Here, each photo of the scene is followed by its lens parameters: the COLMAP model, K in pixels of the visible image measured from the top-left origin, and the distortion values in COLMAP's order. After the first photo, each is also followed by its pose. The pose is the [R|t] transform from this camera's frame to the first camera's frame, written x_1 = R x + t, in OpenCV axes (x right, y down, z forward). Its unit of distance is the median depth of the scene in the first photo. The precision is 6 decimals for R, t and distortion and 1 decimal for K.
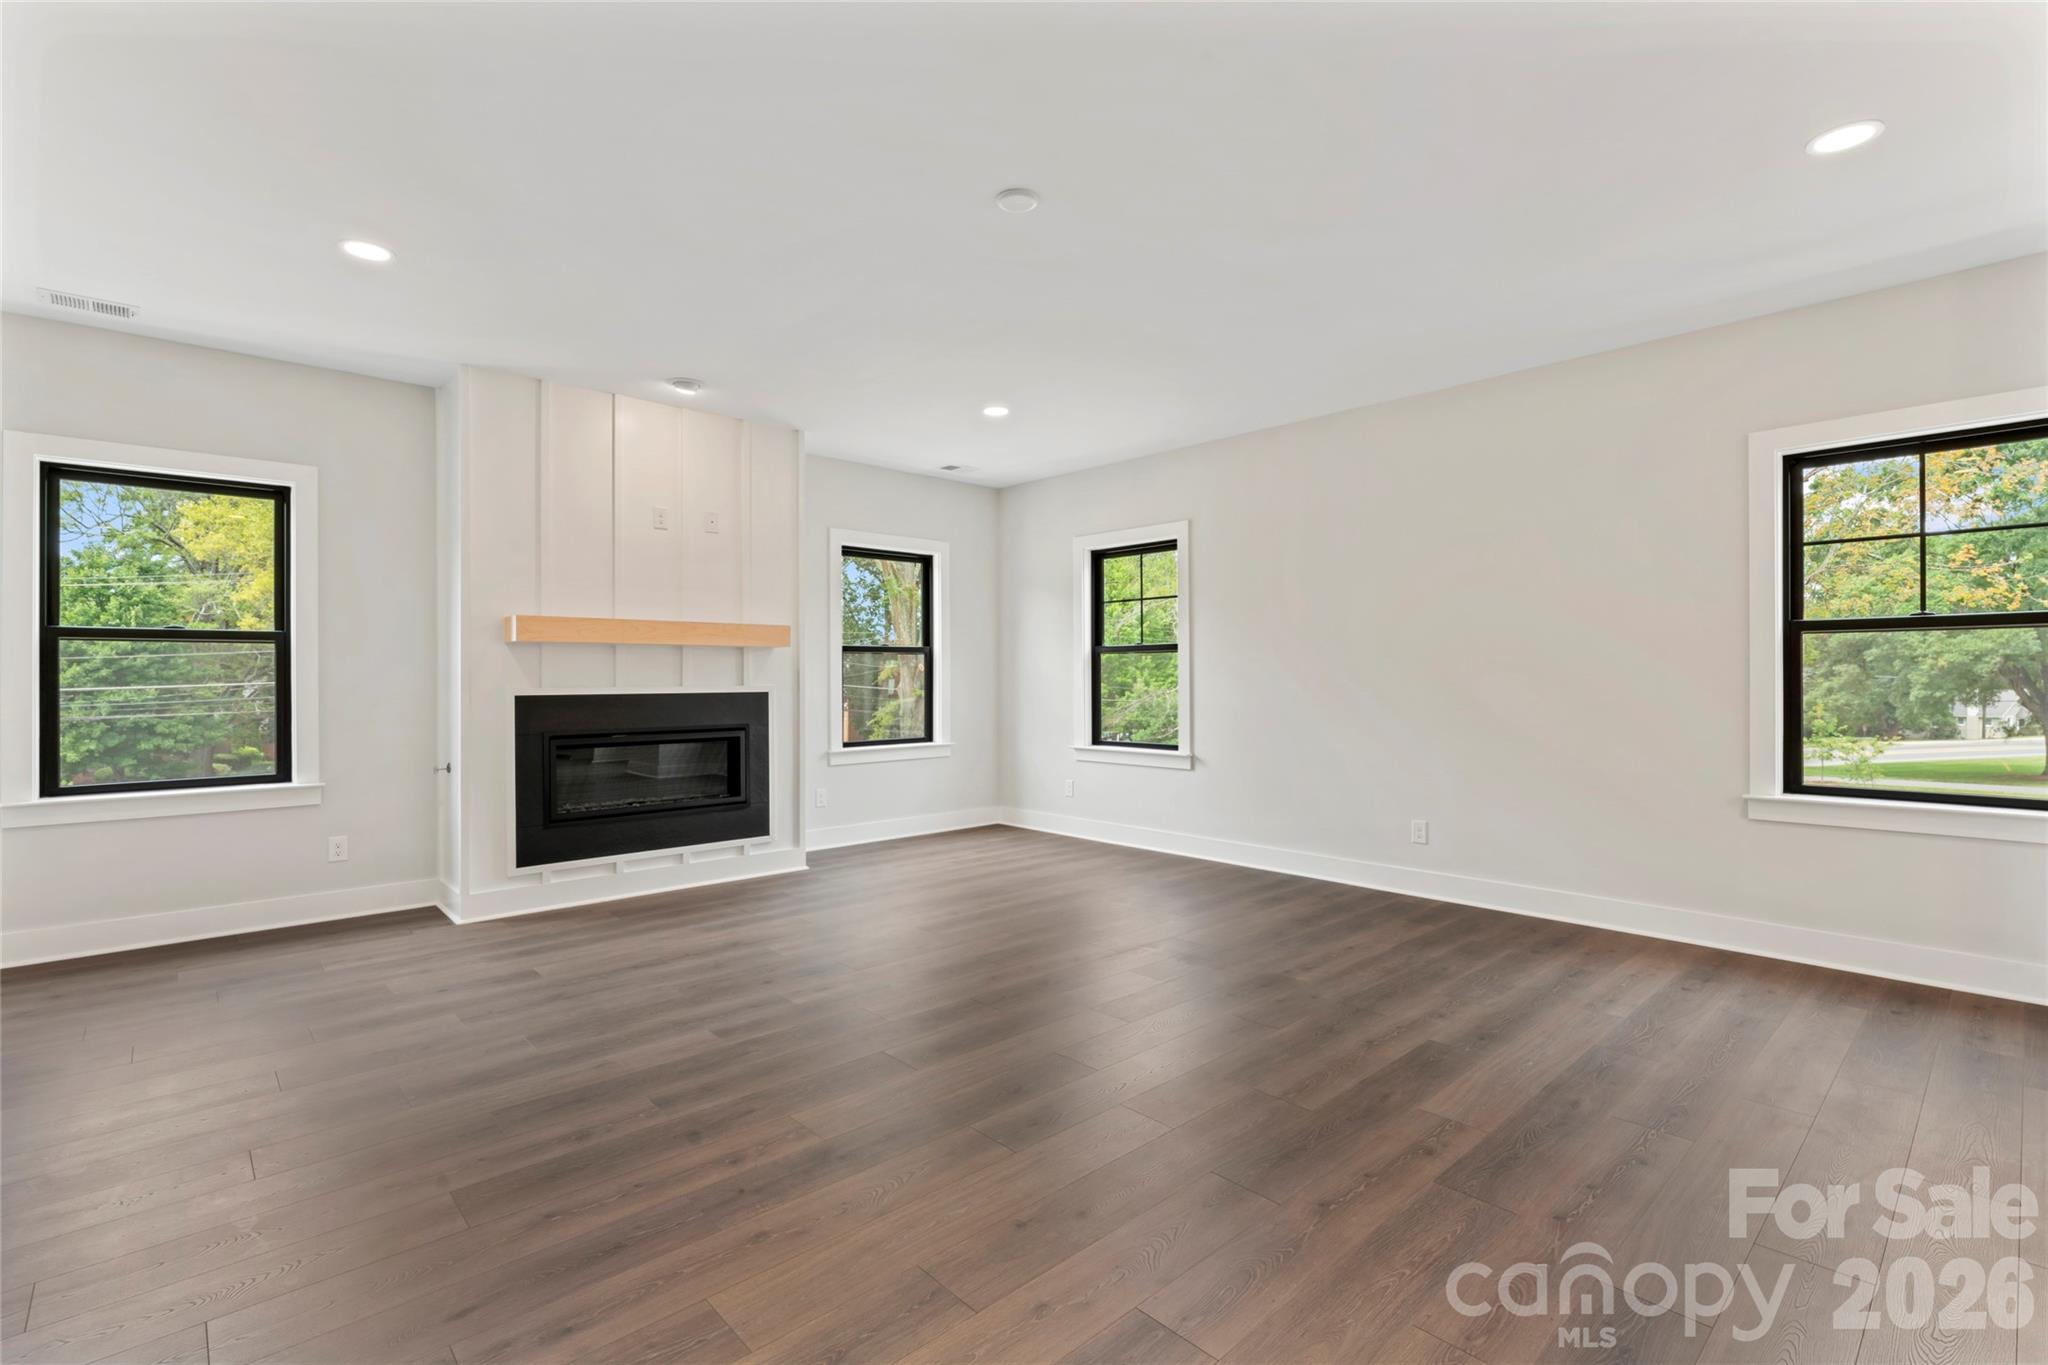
lens RADIAL K [[936.0, 0, 1006.2], [0, 936.0, 677.6], [0, 0, 1]] dist [-0.001095, -0.000513]
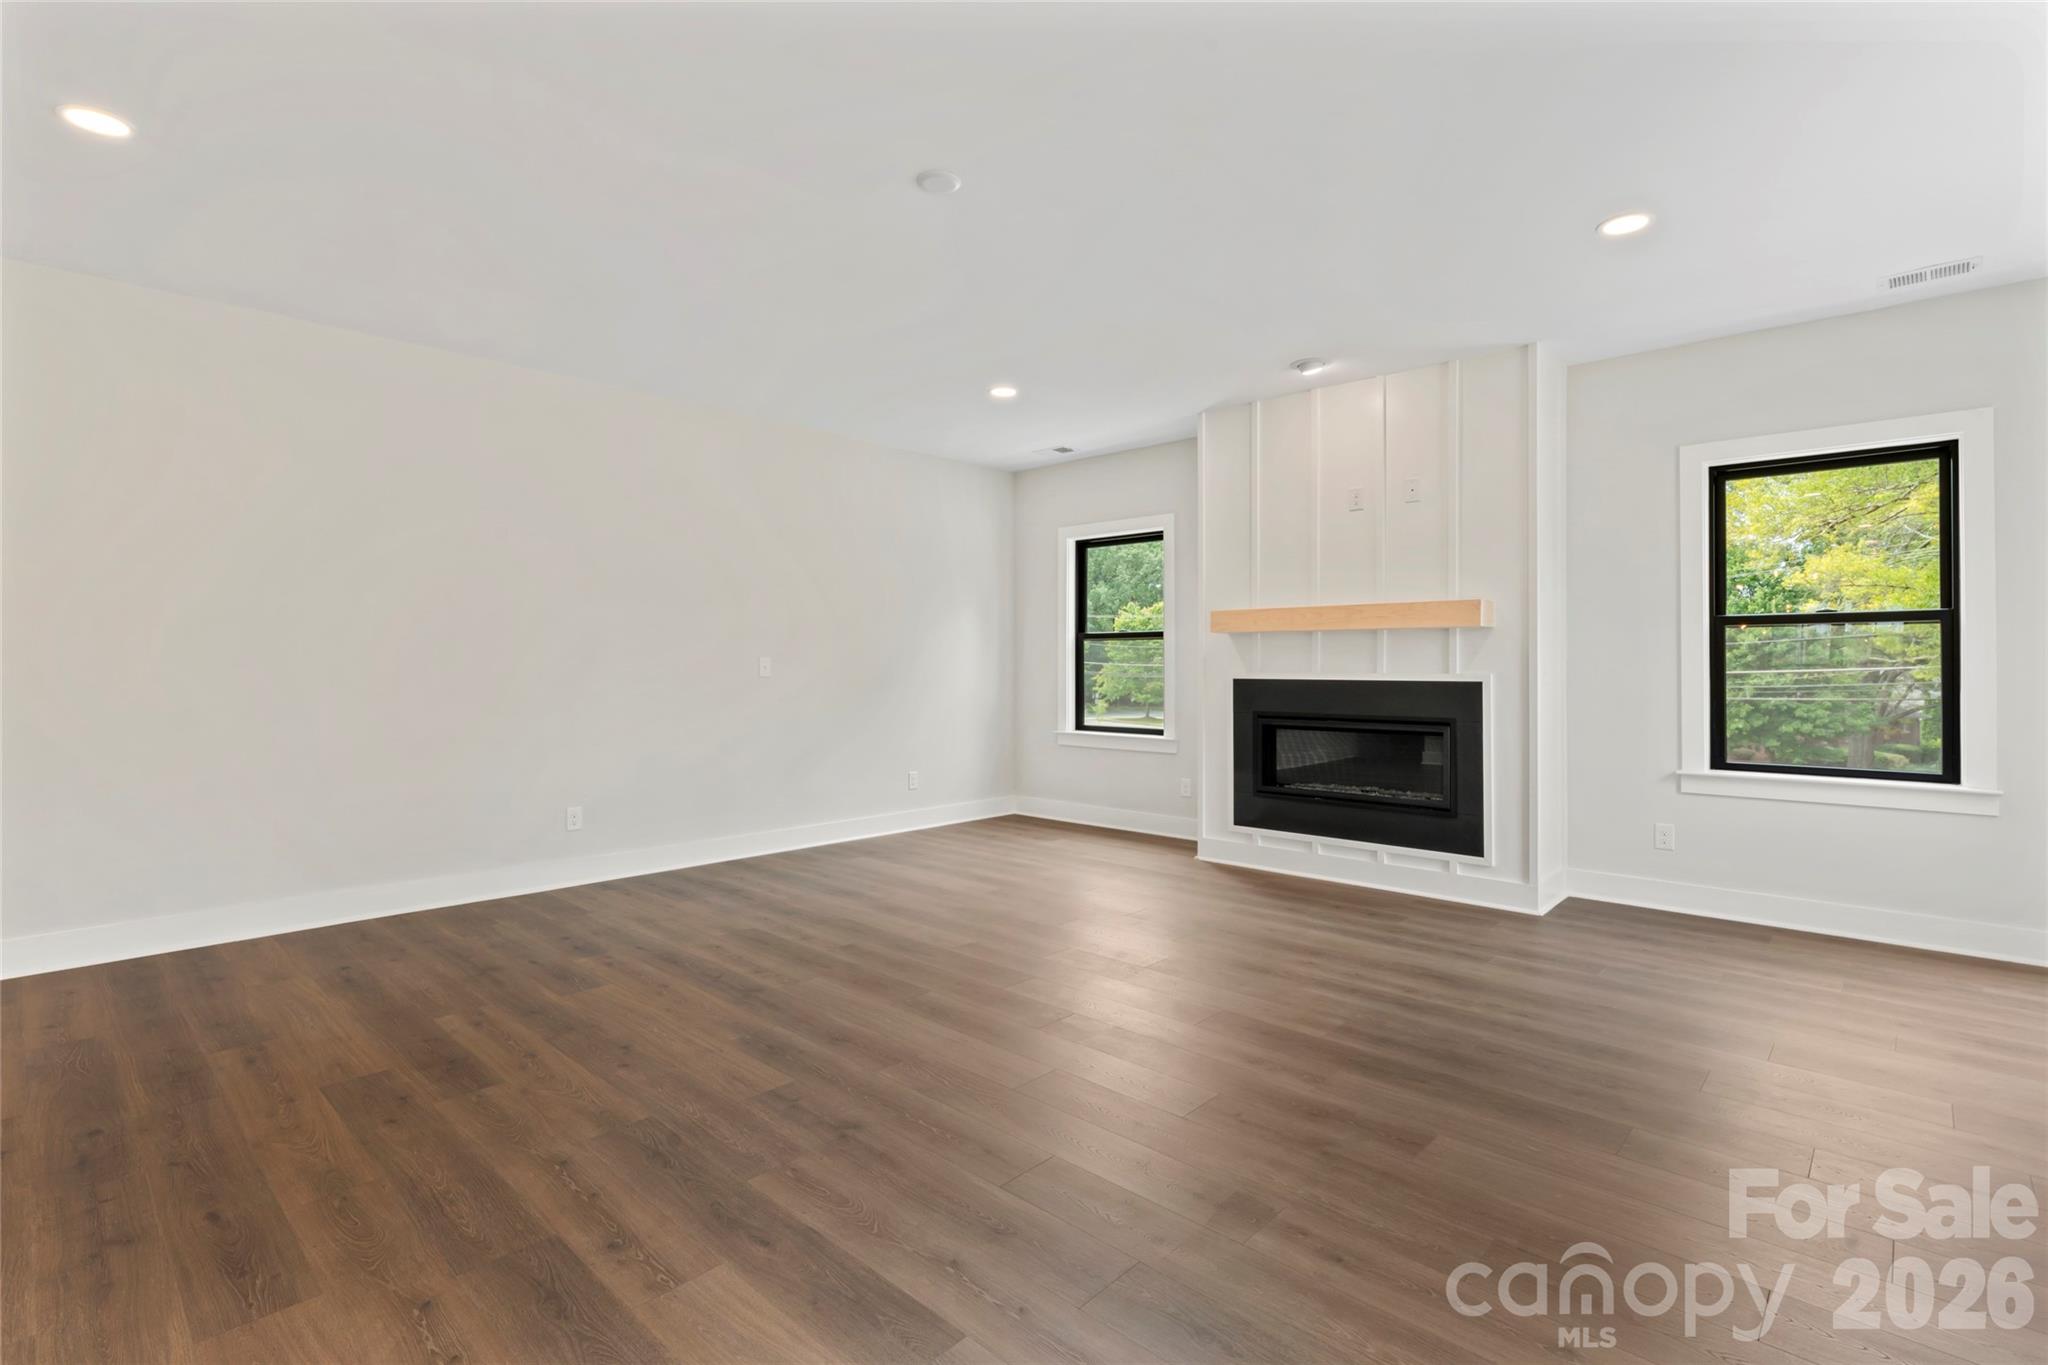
lens RADIAL K [[936.0, 0, 1006.2], [0, 936.0, 677.6], [0, 0, 1]] dist [-0.001095, -0.000513]
pose [[0.080576, 0.017500, -0.996595, 0.413187], [-0.001595, 0.999847, 0.017429, -0.001491], [0.996747, 0.000185, 0.080591, 0.410106]]
